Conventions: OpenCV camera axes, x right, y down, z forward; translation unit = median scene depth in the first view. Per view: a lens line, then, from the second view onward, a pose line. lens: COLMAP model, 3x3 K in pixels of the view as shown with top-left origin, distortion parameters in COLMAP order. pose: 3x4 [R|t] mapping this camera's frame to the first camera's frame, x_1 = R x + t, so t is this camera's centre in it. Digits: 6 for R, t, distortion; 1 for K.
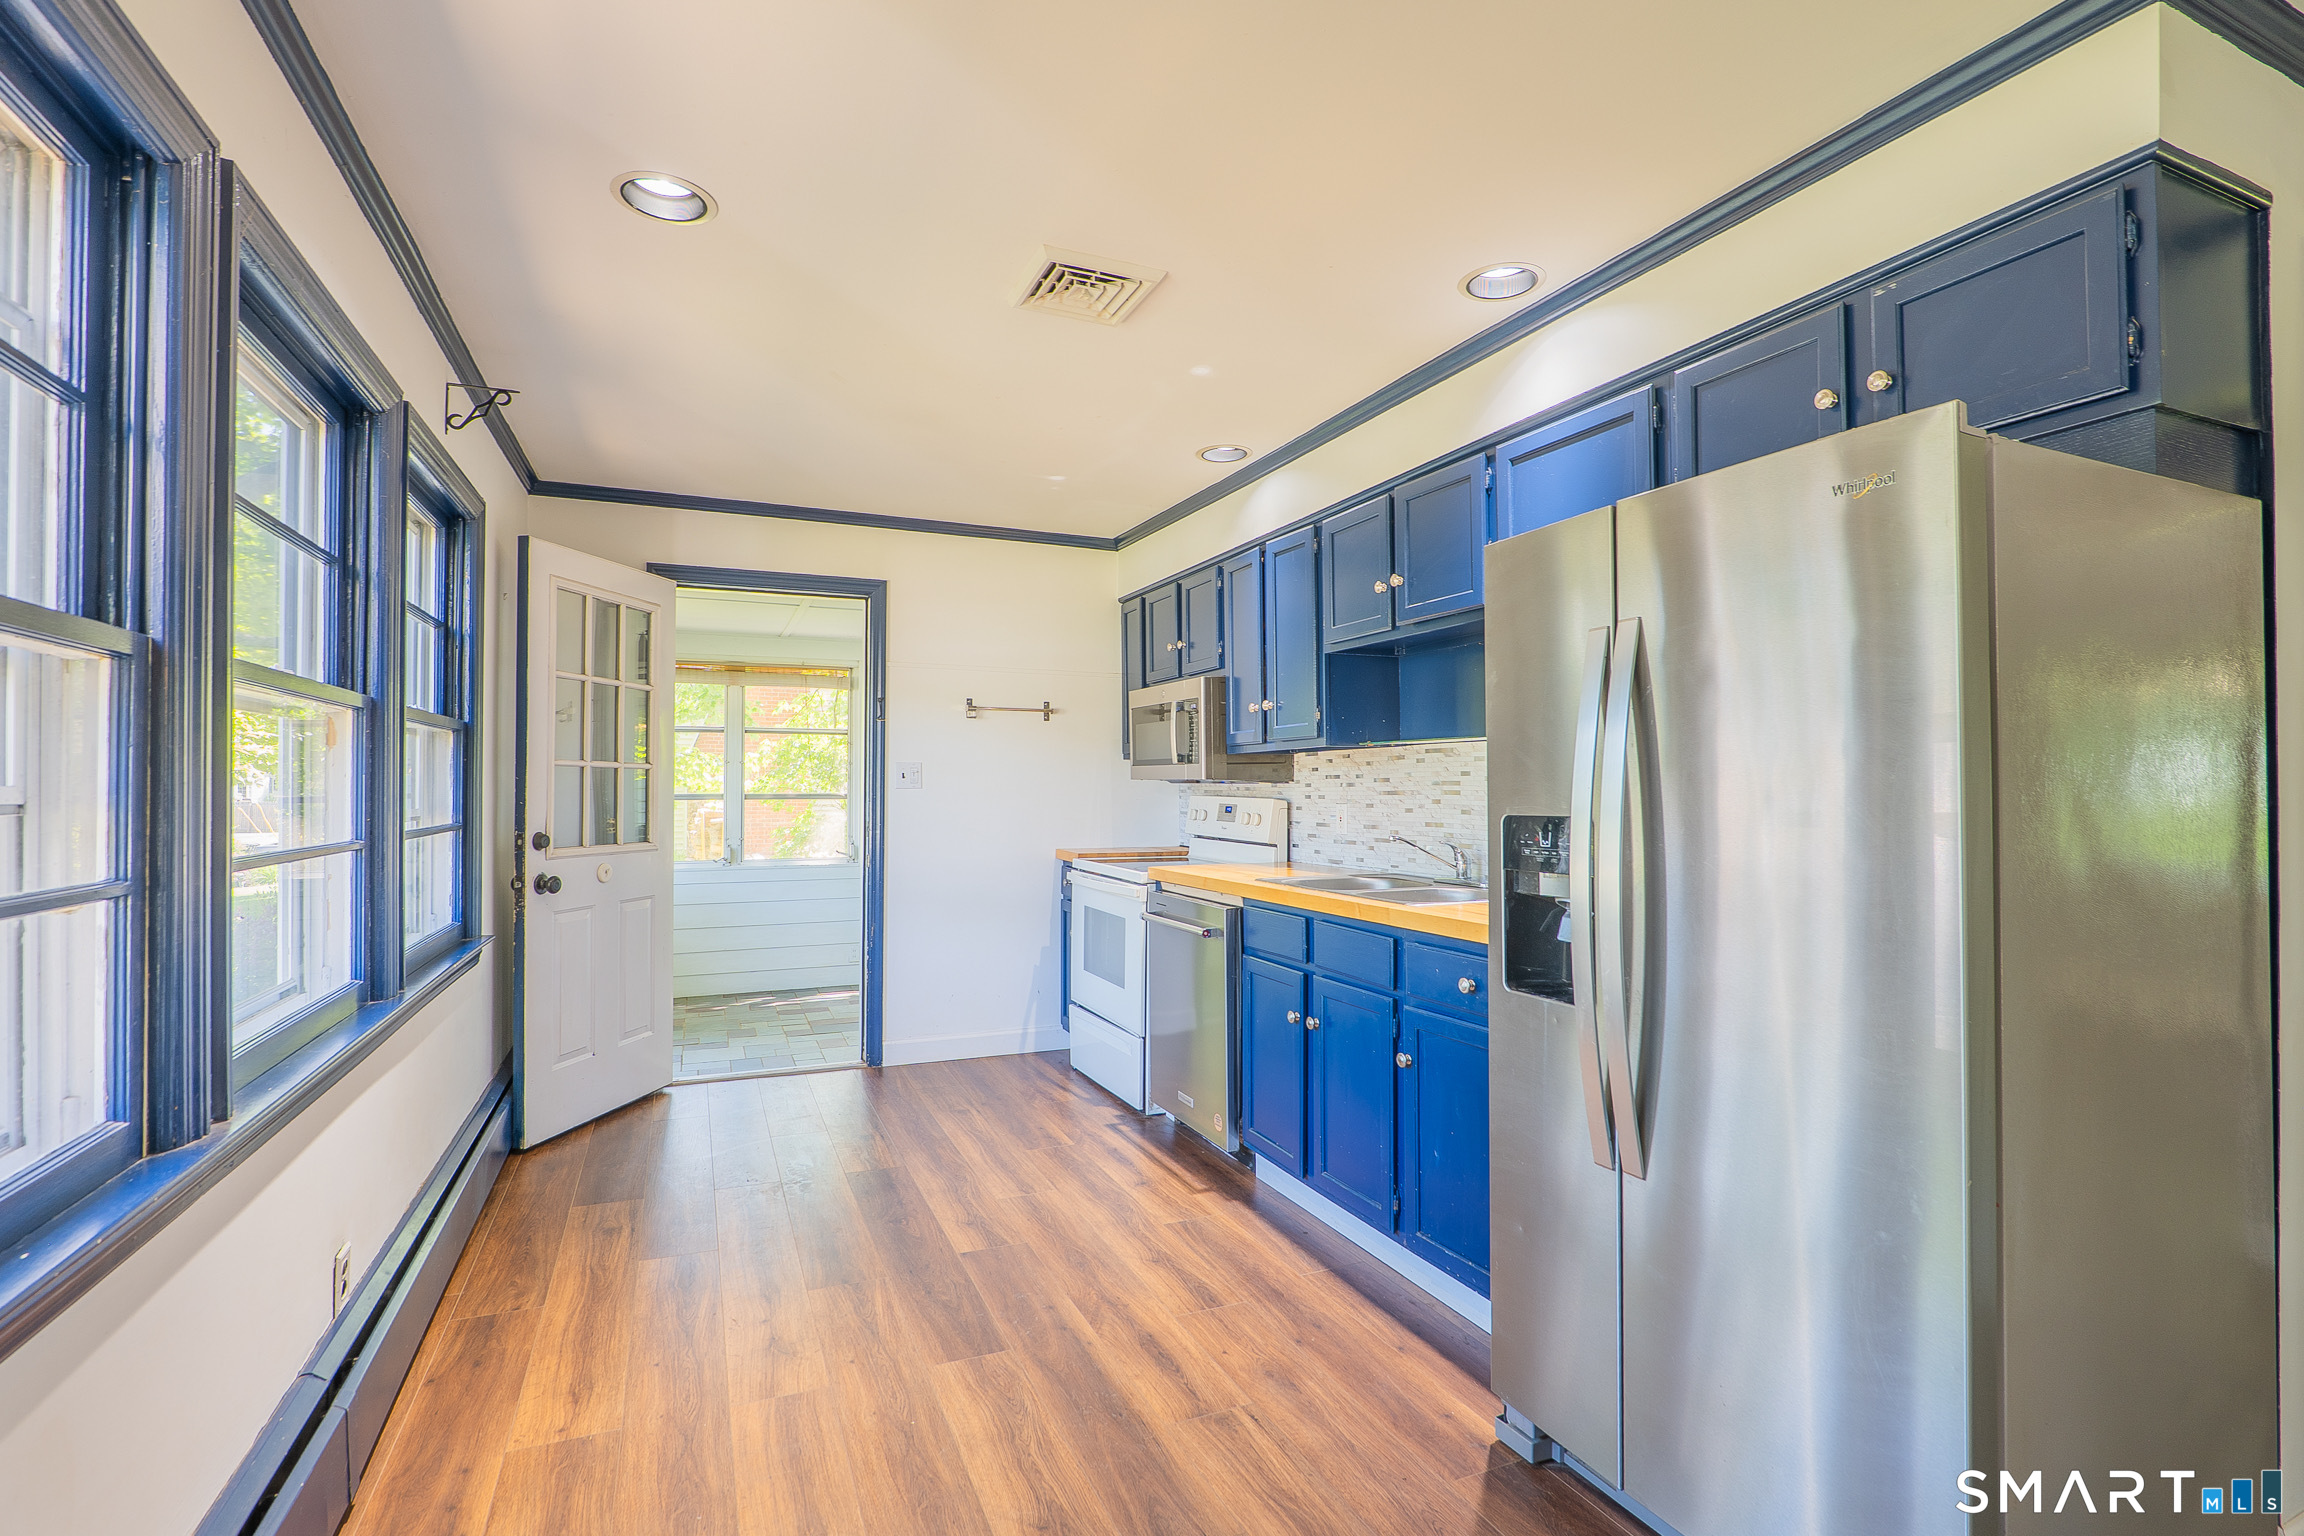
lens RADIAL K [[1072.8, 0, 1153.4], [0, 1072.8, 768.4], [0, 0, 1]] dist [-0.012921, 0.006171]
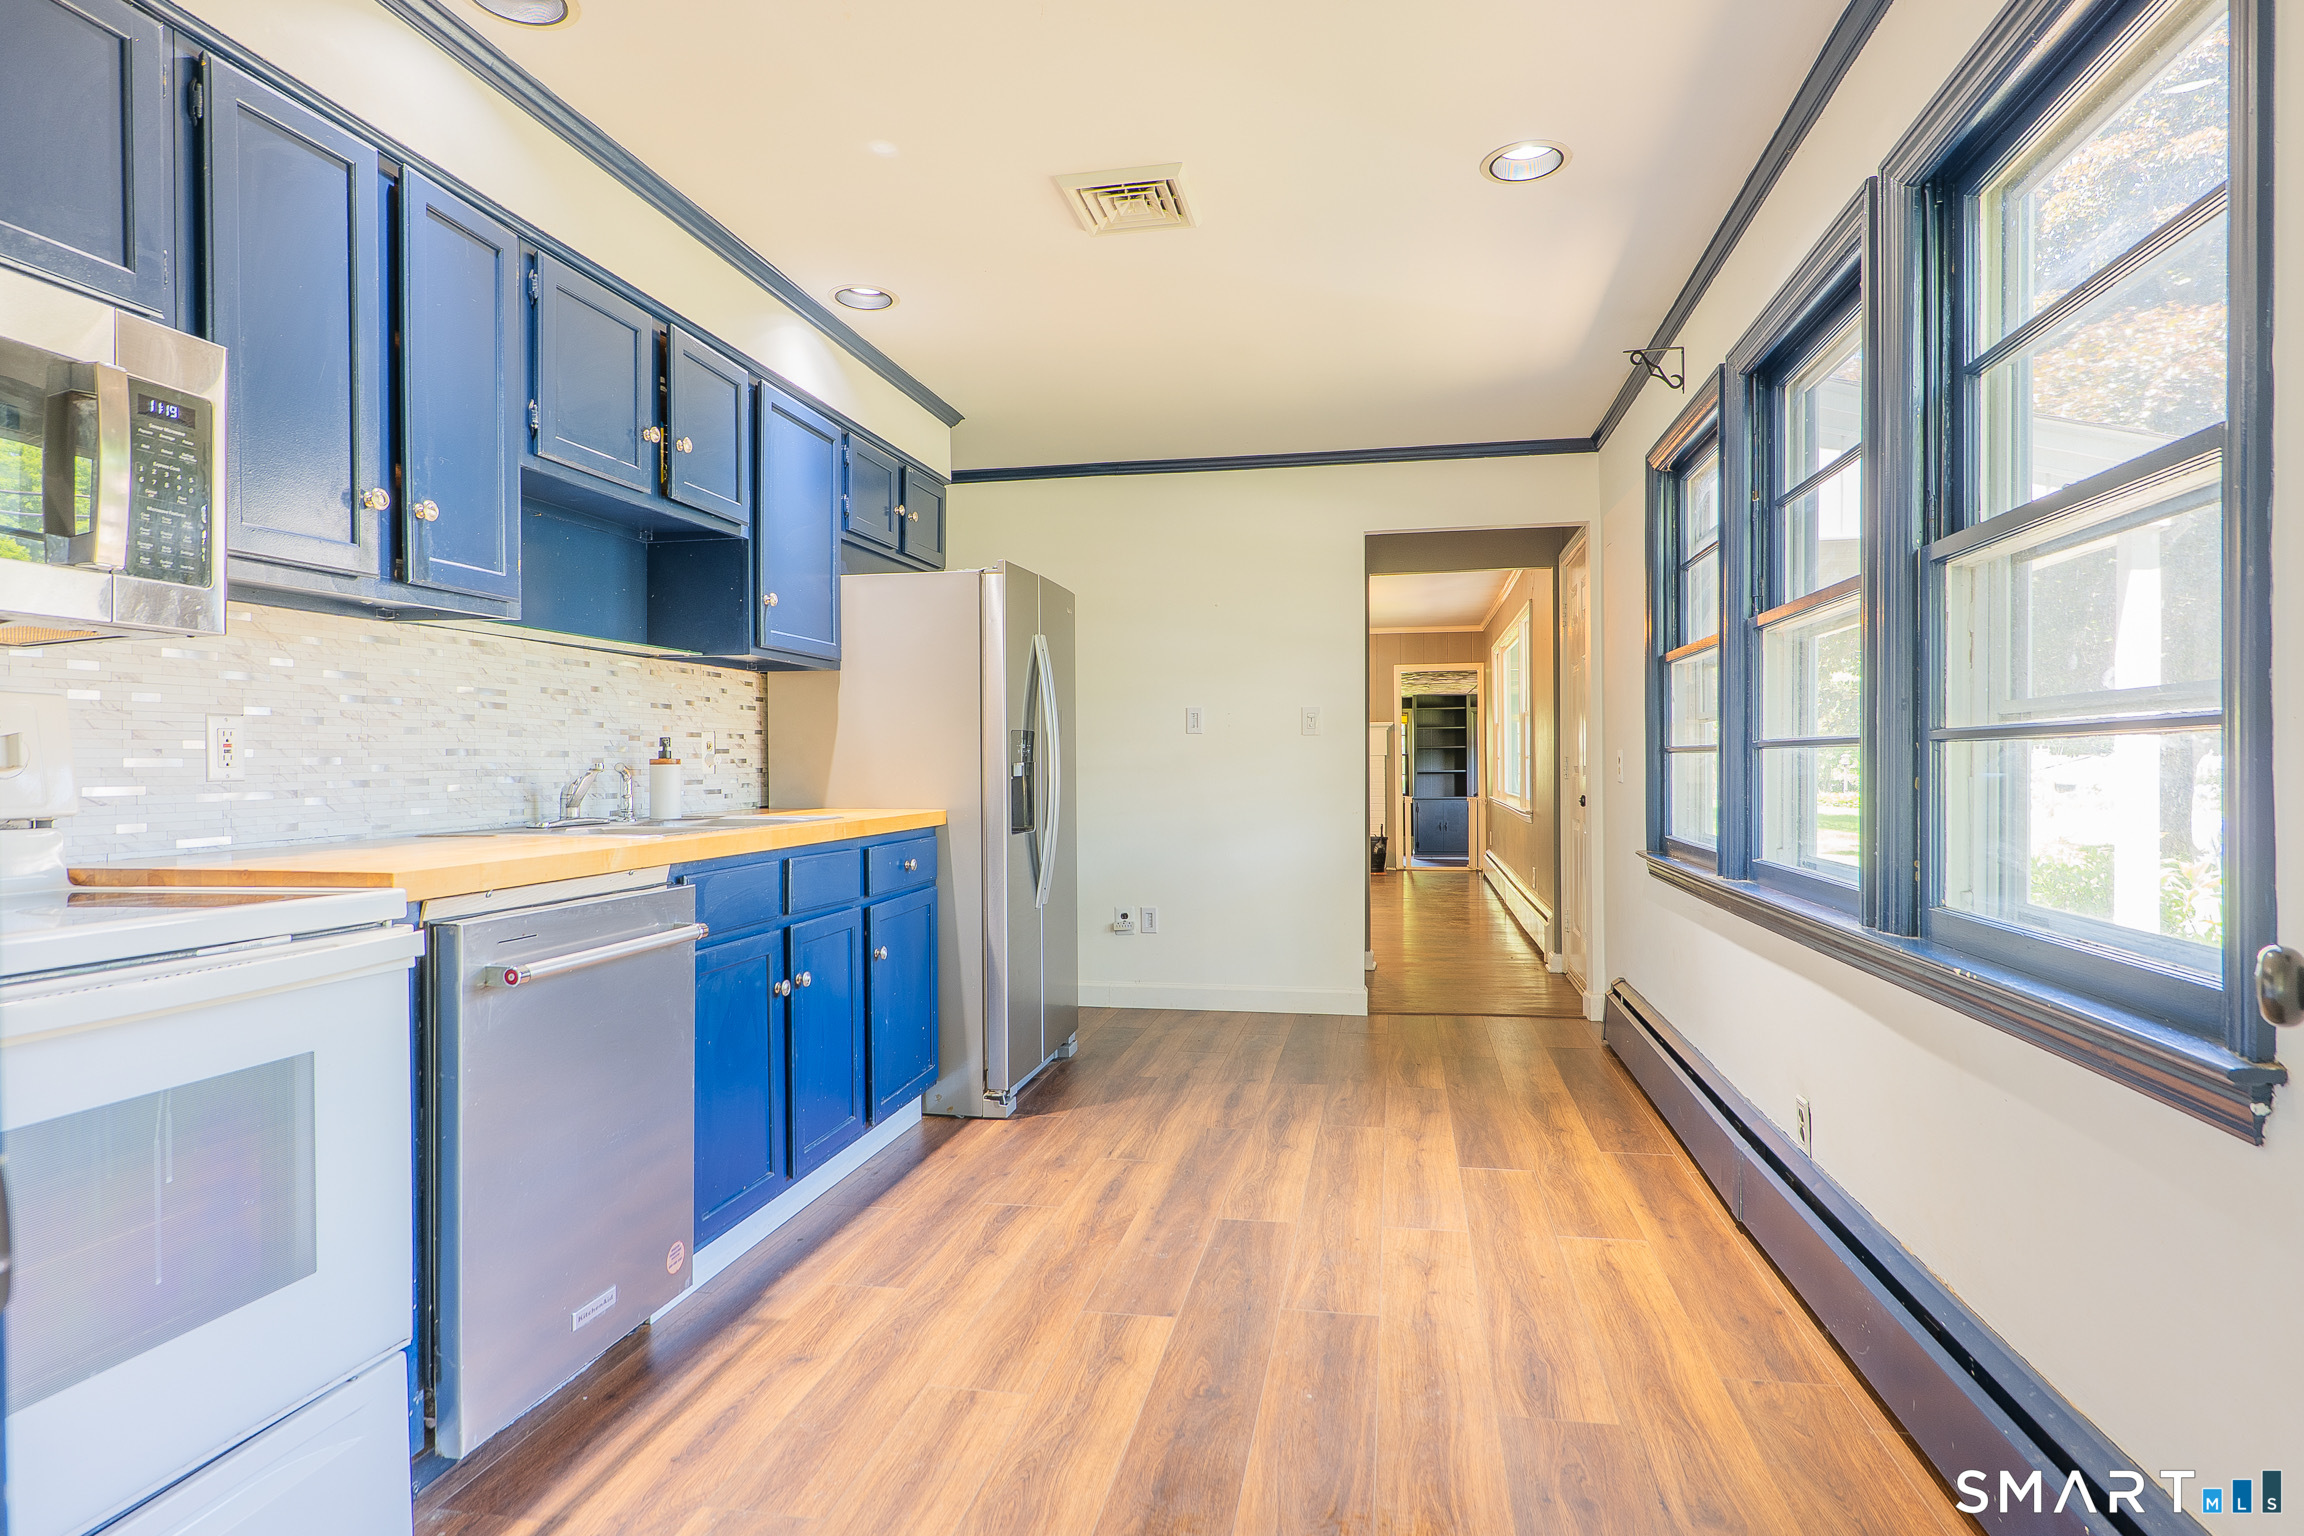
lens RADIAL K [[1215.0, 0, 1173.8], [0, 1215.0, 767.9], [0, 0, 1]] dist [0.016308, 0.000346]
pose [[-0.829031, 0.003596, 0.559191, -0.516921], [-0.002613, 0.999943, -0.010305, 0.067385], [-0.559197, -0.010005, -0.828975, 1.349771]]
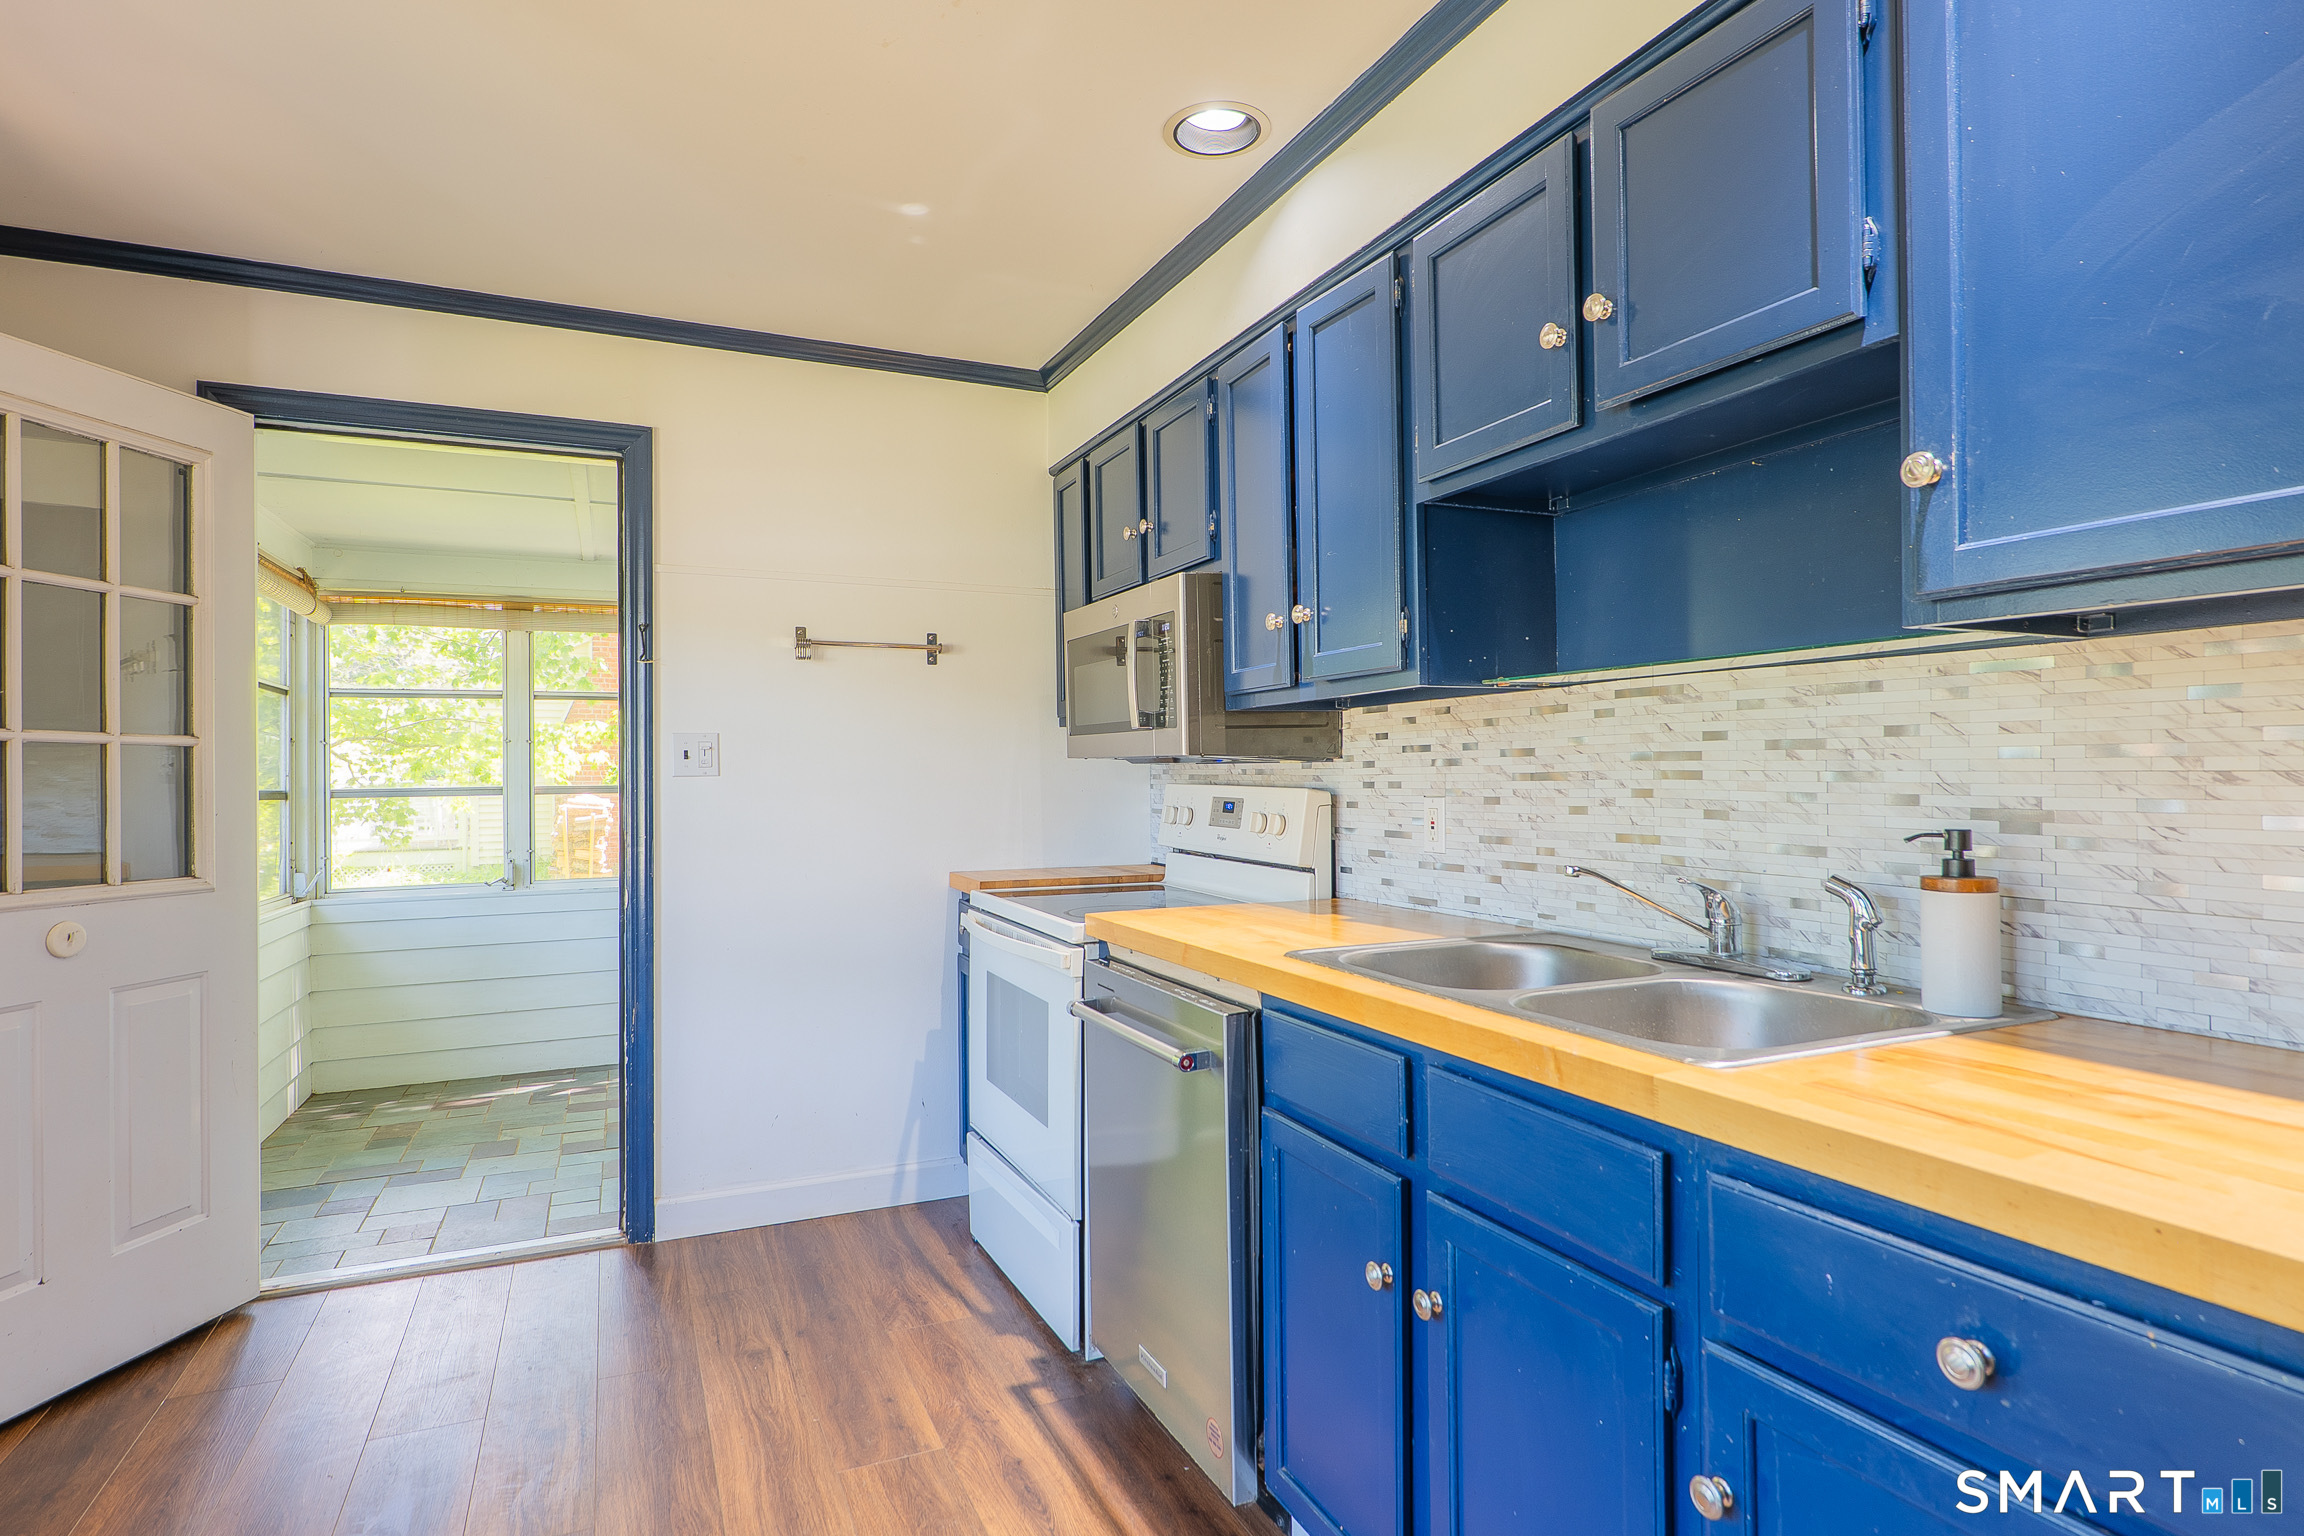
lens RADIAL K [[1215.0, 0, 1150.7], [0, 1215.0, 769.3], [0, 0, 1]] dist [0.016308, 0.000346]
pose [[0.999934, -0.008769, 0.007434, 0.028005], [0.008657, 0.999850, 0.014971, 0.009007], [-0.007564, -0.014906, 0.999860, 0.418435]]
